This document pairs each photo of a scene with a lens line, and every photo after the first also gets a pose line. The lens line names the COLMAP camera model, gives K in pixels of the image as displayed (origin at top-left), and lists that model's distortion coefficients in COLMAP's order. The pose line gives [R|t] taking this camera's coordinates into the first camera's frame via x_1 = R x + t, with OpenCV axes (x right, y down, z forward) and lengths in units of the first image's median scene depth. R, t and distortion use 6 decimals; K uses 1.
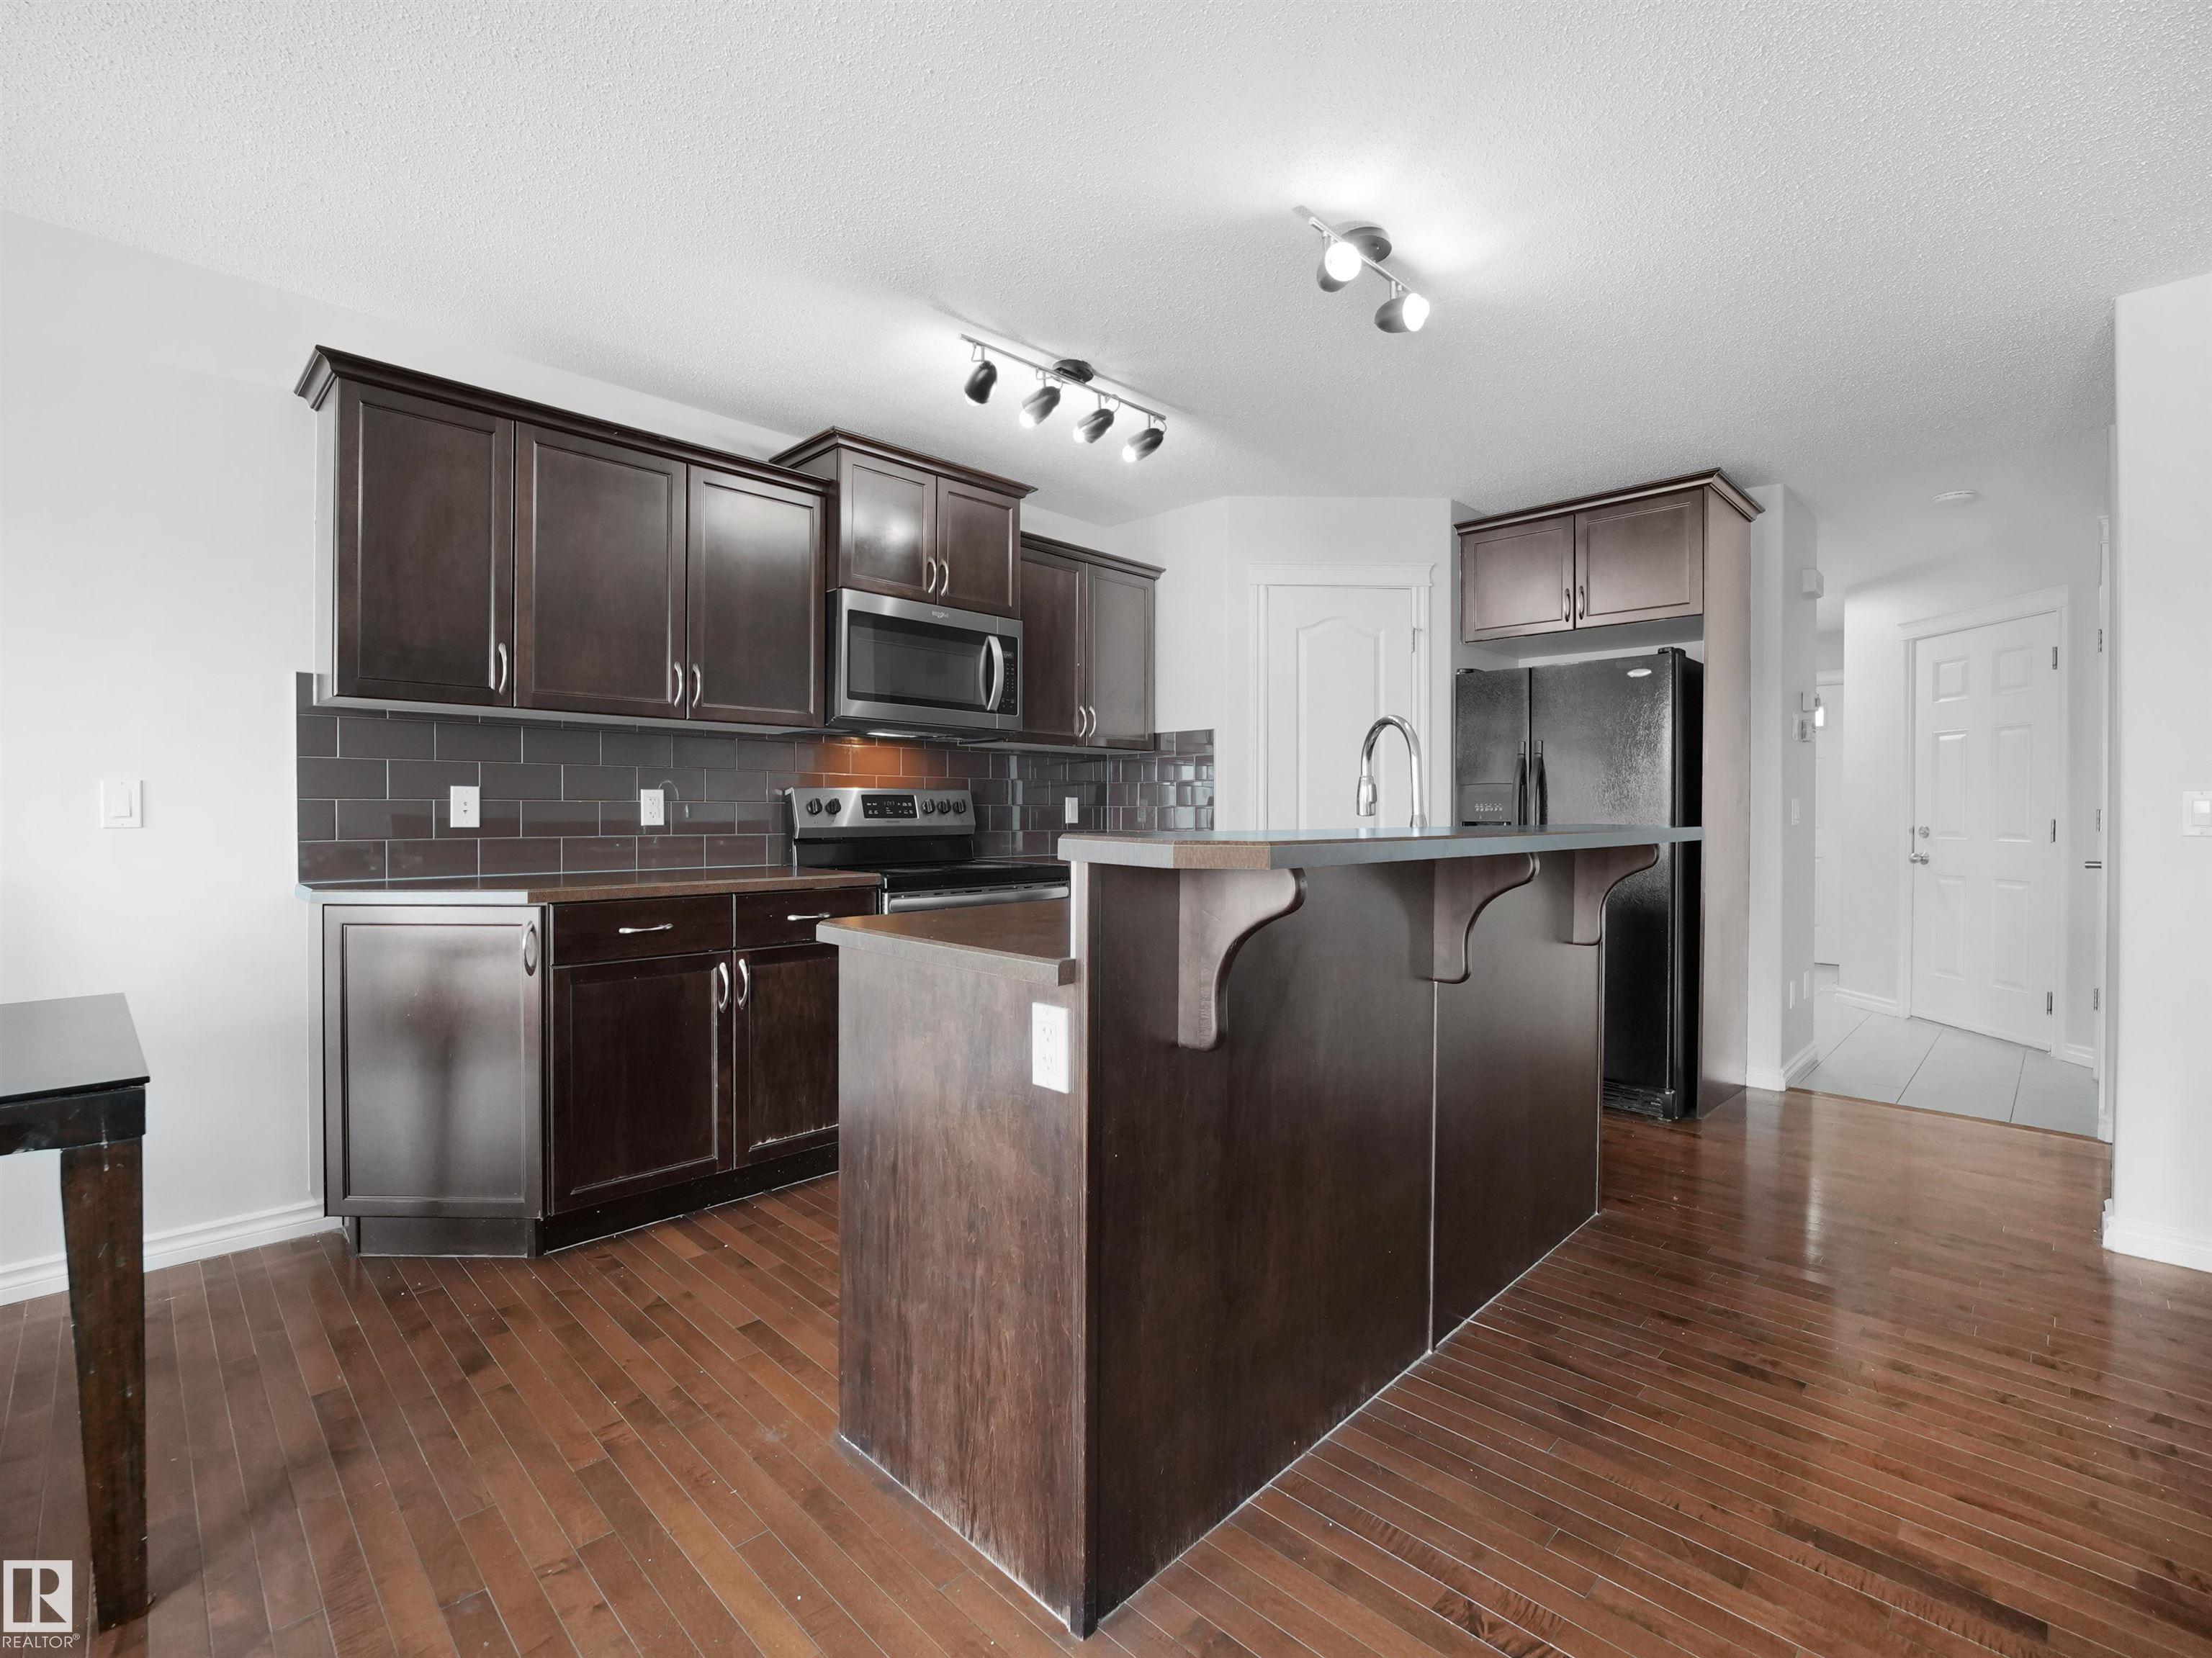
lens RADIAL K [[1004.5, 0, 1119.6], [0, 1004.5, 818.0], [0, 0, 1]] dist [-0.023119, 0.004412]
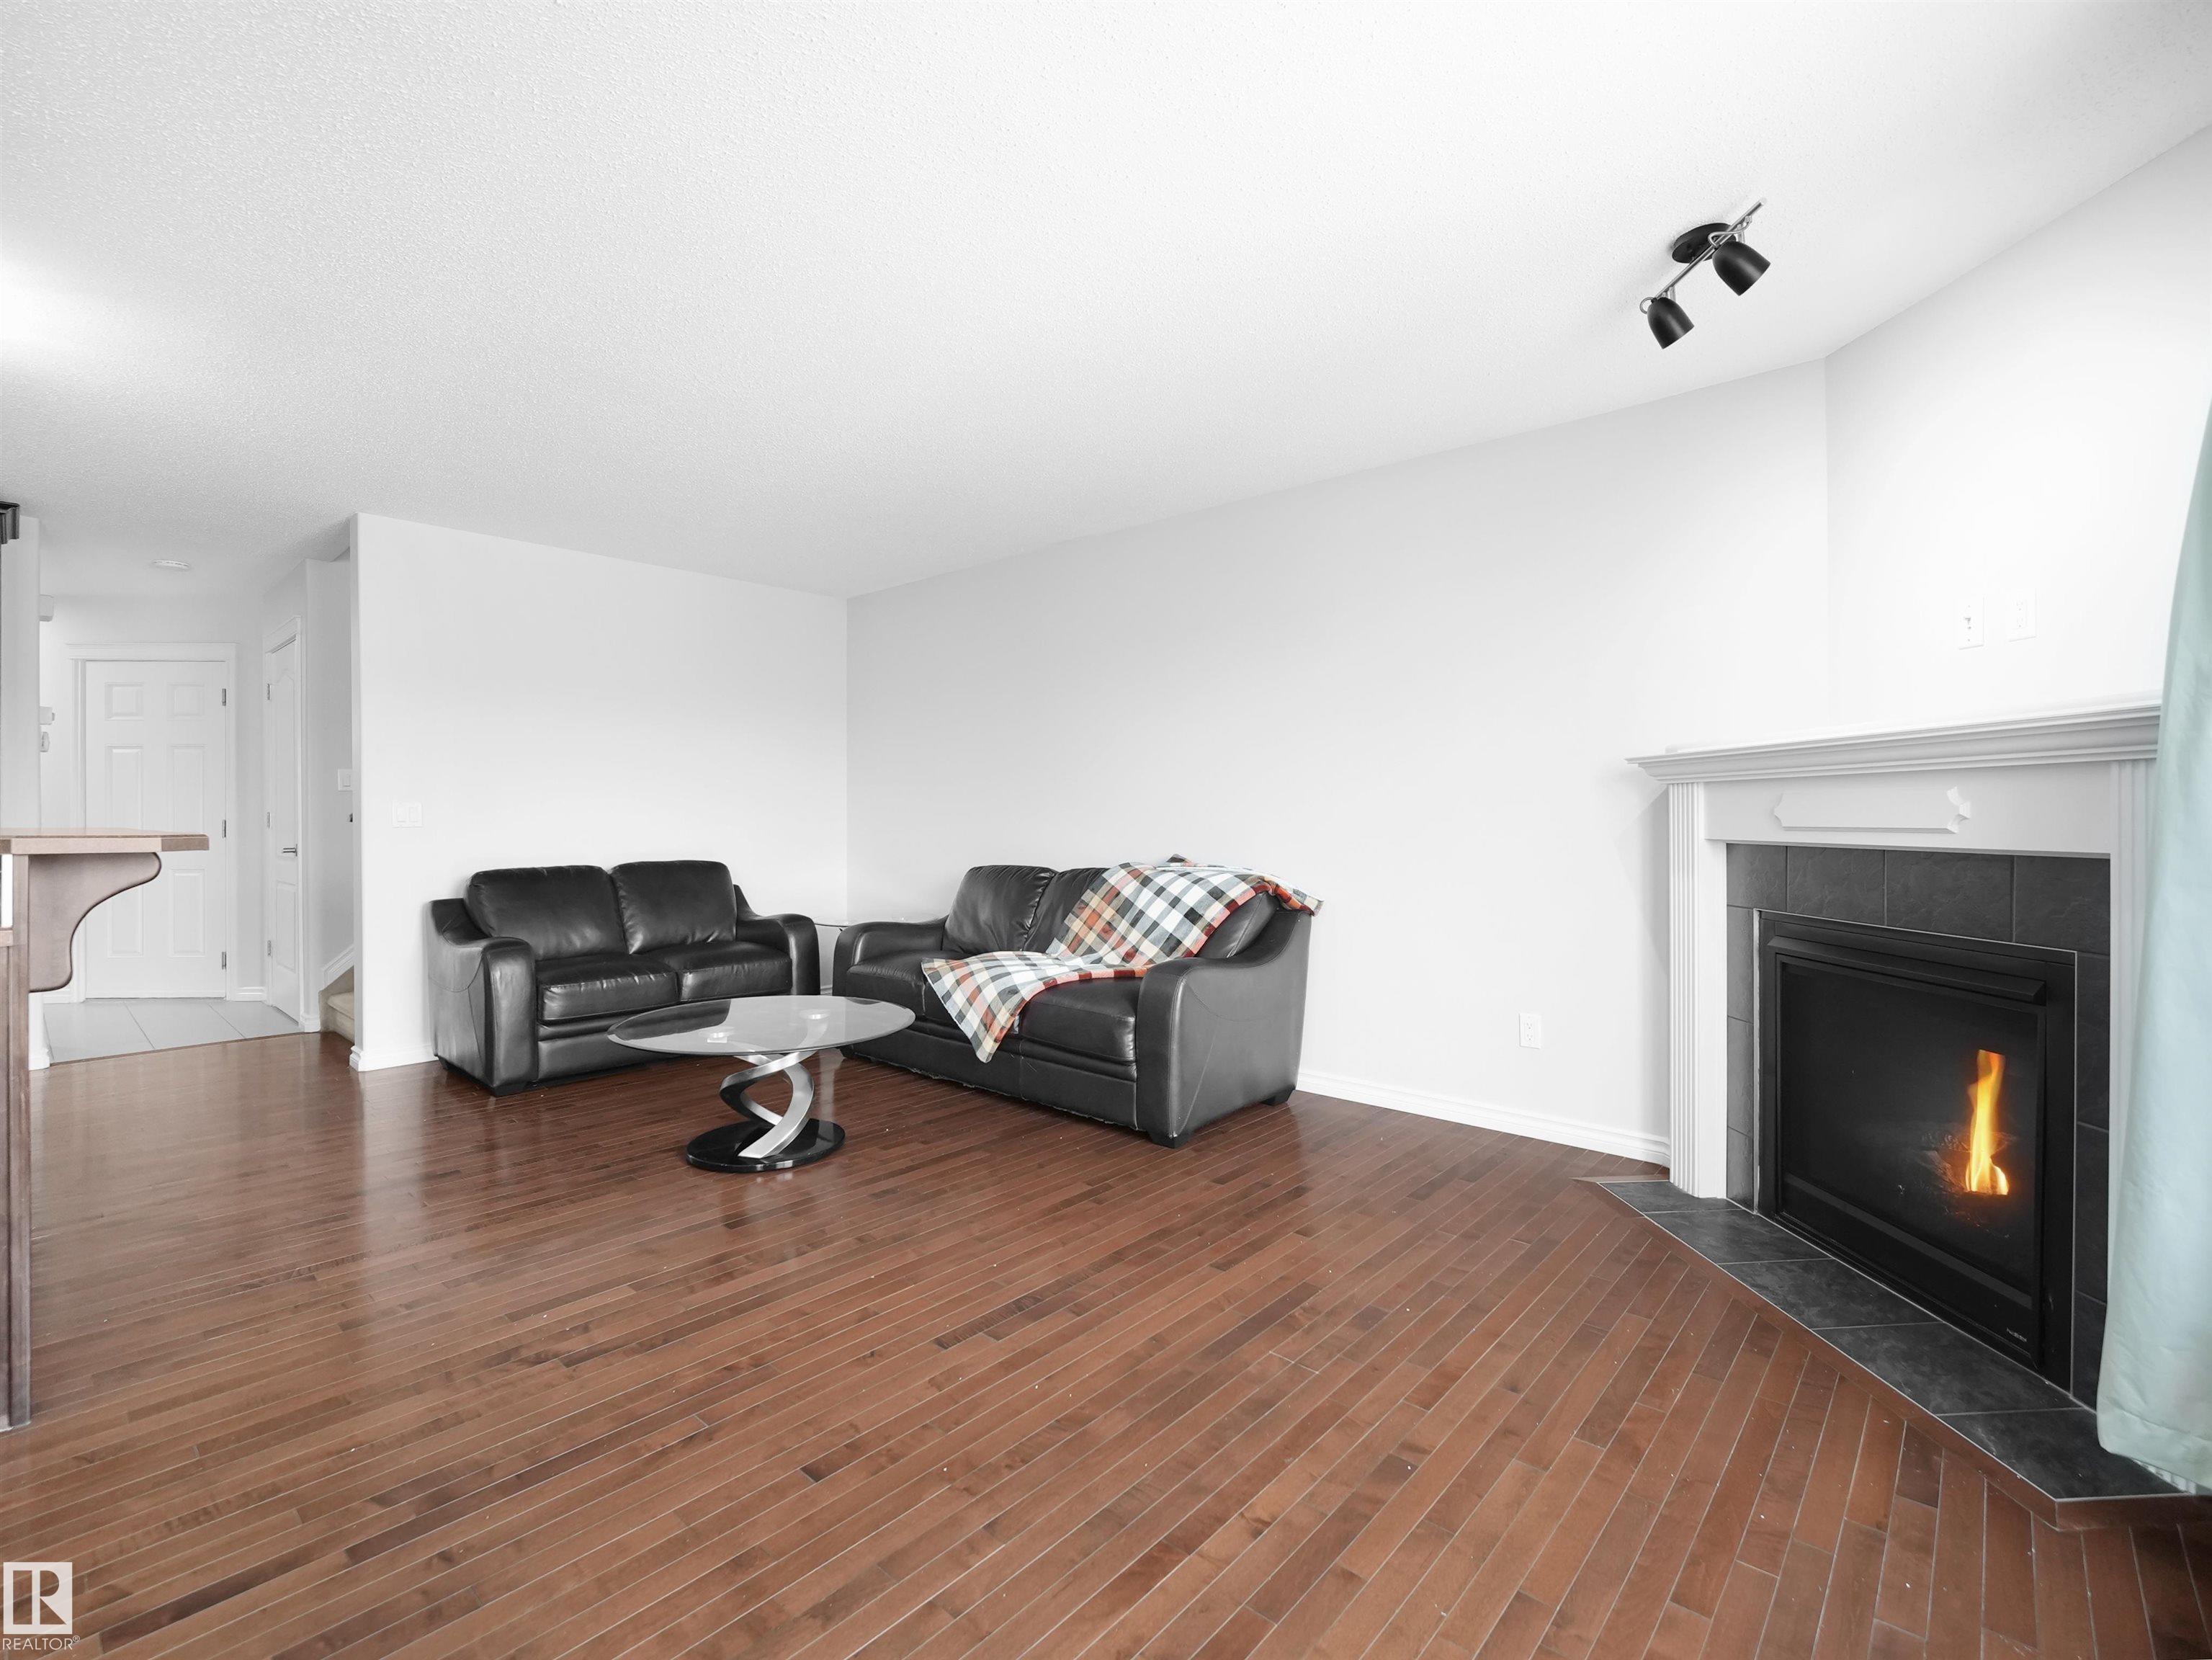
lens RADIAL K [[1004.7, 0, 1136.1], [0, 1004.7, 812.8], [0, 0, 1]] dist [-0.023119, 0.004412]
pose [[-0.060608, 0.000481, 0.998162, -0.698843], [0.009954, 0.999950, 0.000123, 0.005535], [-0.998112, 0.009943, -0.060609, -0.210321]]
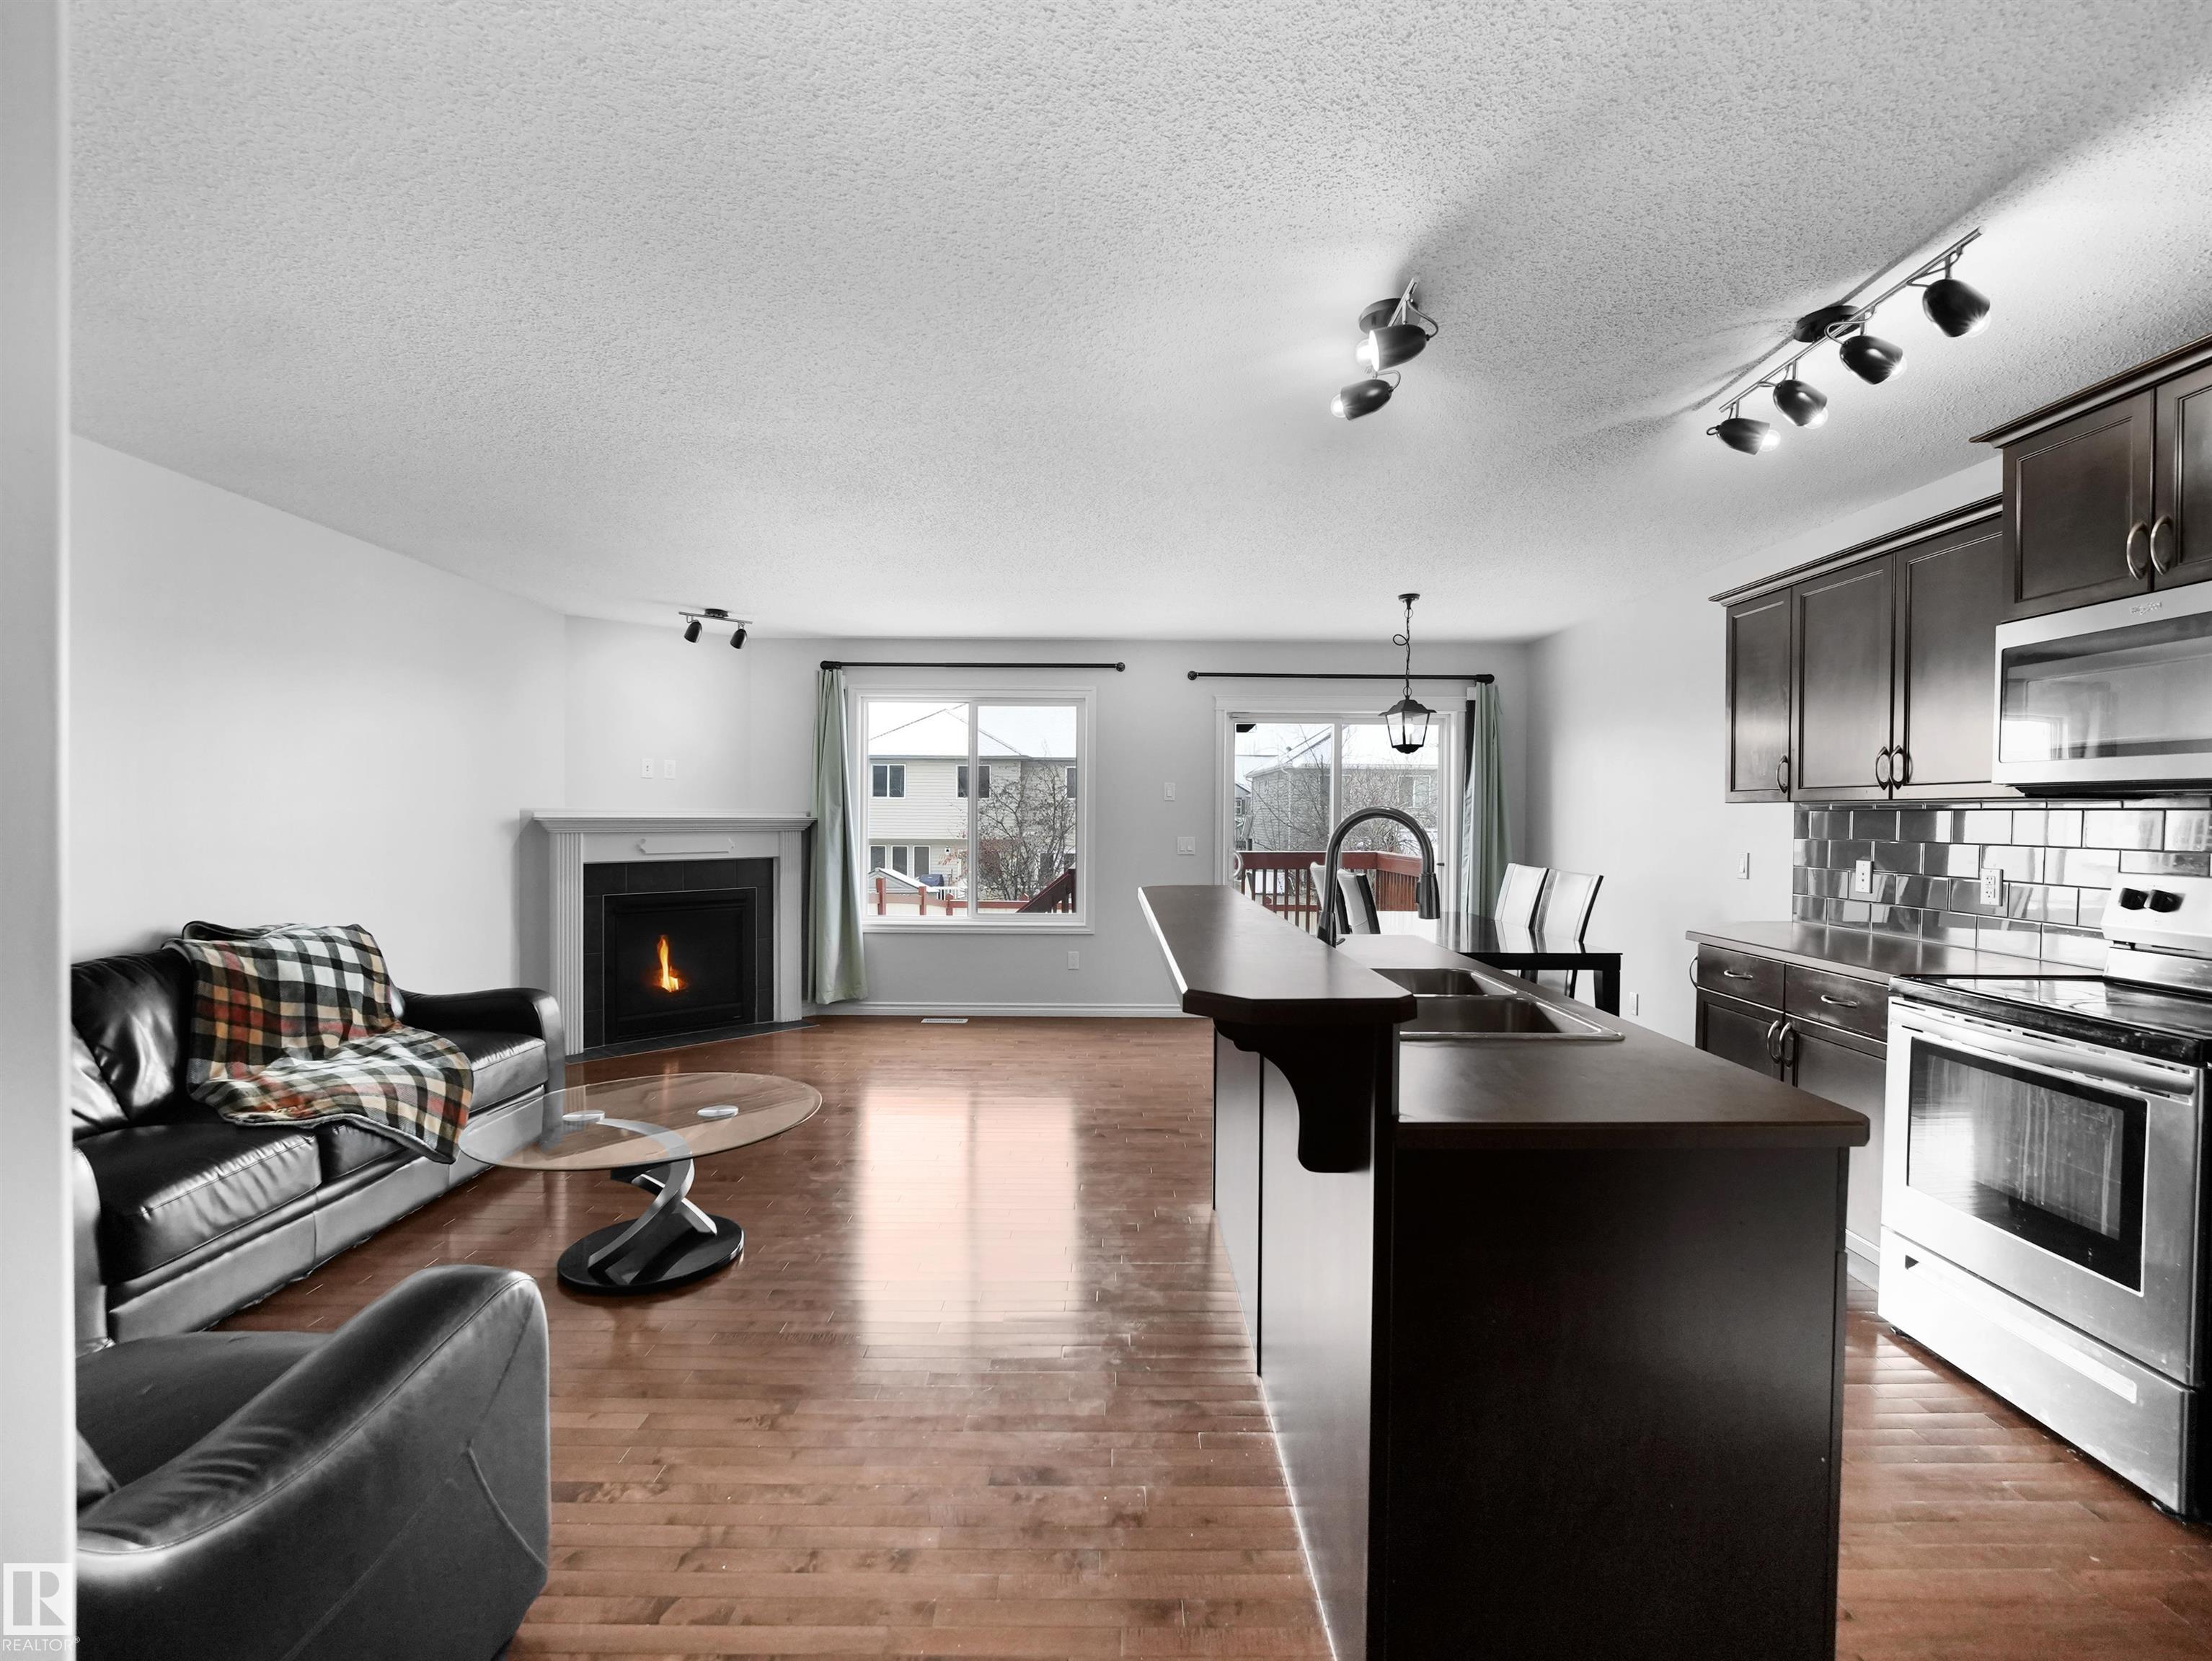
lens RADIAL K [[1004.5, 0, 1112.1], [0, 1004.5, 832.7], [0, 0, 1]] dist [-0.023119, 0.004412]
pose [[-0.717022, 0.003053, -0.697044, 0.918486], [-0.017639, 0.999591, 0.022522, -0.080368], [0.696827, 0.028444, -0.716675, 1.259868]]
